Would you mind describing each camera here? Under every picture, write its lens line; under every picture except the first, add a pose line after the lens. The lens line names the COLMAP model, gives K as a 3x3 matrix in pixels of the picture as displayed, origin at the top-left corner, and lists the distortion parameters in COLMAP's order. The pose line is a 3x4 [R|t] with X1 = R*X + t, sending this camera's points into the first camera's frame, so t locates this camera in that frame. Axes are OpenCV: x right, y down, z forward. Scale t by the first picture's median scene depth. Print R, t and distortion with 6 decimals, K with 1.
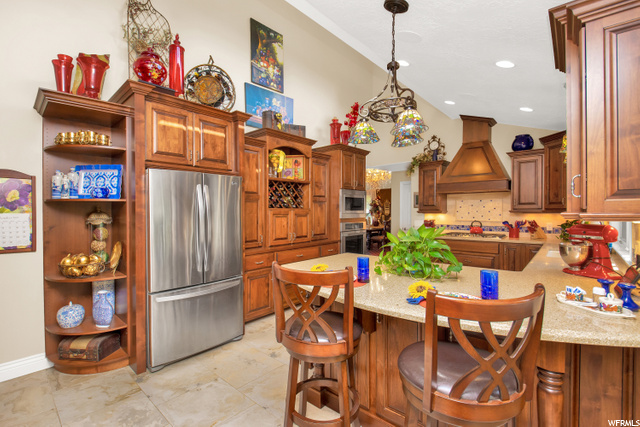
lens RADIAL K [[285.7, 0, 316.5], [0, 285.7, 213.0], [0, 0, 1]] dist [-0.000477, -0.003910]
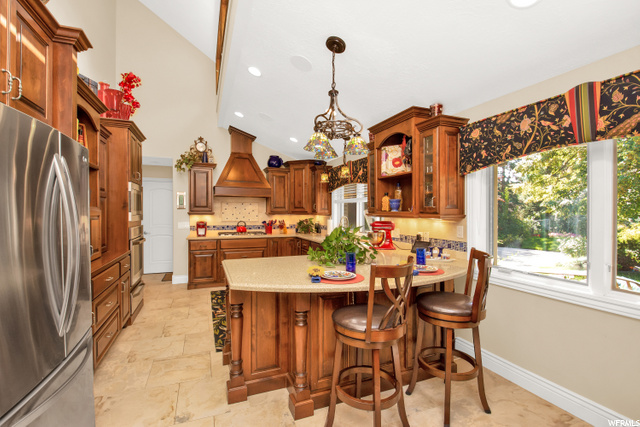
lens RADIAL K [[285.7, 0, 318.0], [0, 285.7, 216.3], [0, 0, 1]] dist [-0.000477, -0.003910]
pose [[0.439697, -0.003327, 0.898140, -0.364118], [-0.002172, 0.999986, 0.004768, 0.000922], [-0.898144, -0.004047, 0.439684, 0.224715]]
